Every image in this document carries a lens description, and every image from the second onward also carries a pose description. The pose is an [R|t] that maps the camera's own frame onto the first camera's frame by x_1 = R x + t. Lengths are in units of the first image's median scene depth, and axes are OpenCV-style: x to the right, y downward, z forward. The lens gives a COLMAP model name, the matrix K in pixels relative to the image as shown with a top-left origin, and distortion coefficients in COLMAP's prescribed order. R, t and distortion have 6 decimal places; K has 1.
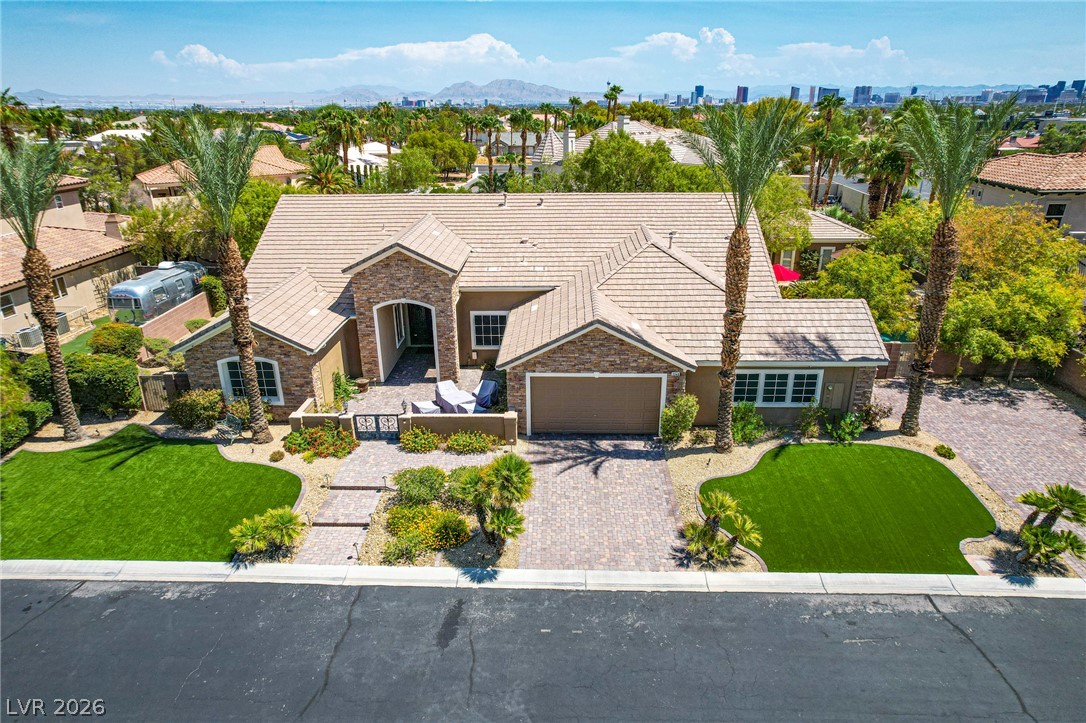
lens RADIAL K [[675.8, 0, 546.9], [0, 675.8, 372.5], [0, 0, 1]] dist [-0.062213, 0.048688]
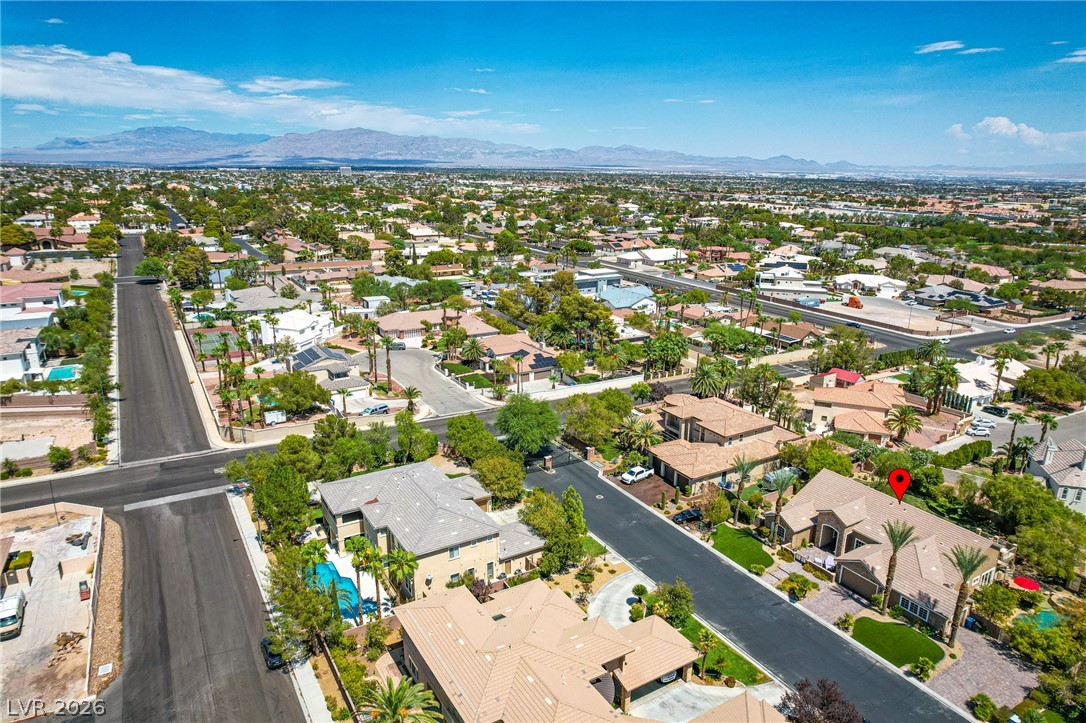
lens RADIAL K [[675.8, 0, 559.7], [0, 675.8, 367.0], [0, 0, 1]] dist [-0.062213, 0.048688]
pose [[0.542822, 0.236905, -0.805742, 1.656116], [-0.321915, 0.944806, 0.060921, -0.682206], [0.775703, 0.226311, 0.589125, -2.289393]]
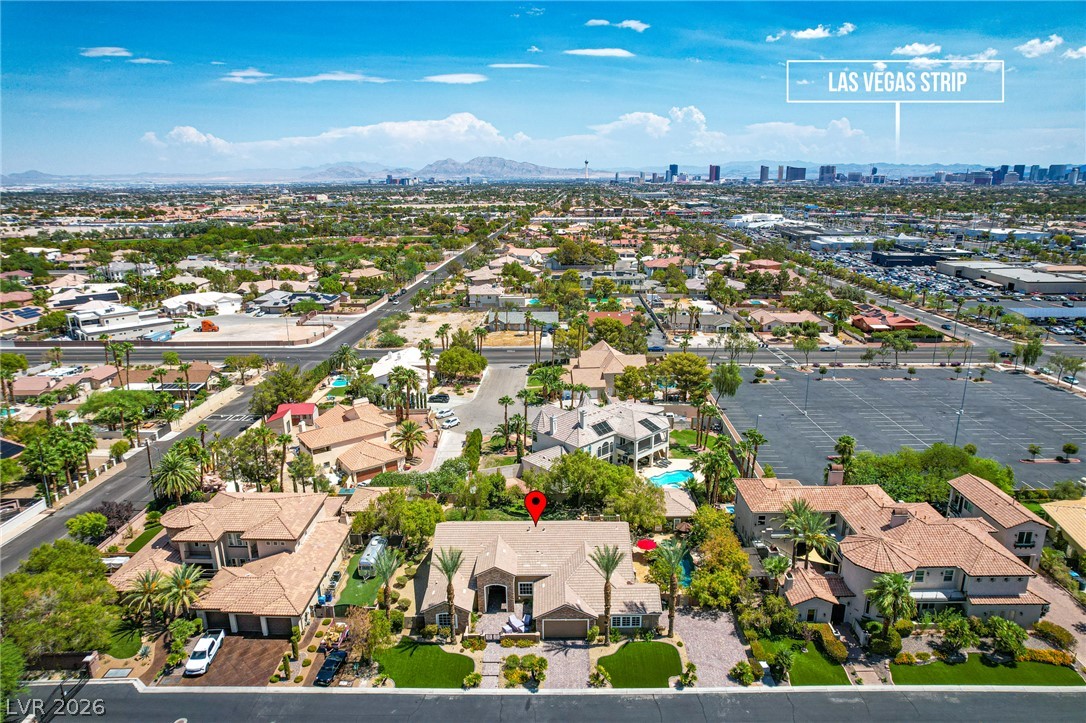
lens RADIAL K [[675.8, 0, 530.0], [0, 675.8, 377.8], [0, 0, 1]] dist [-0.062213, 0.048688]
pose [[0.999759, -0.021920, -0.001342, -0.057645], [0.021705, 0.995546, -0.091749, -0.795380], [0.003347, 0.091697, 0.995781, -2.079322]]
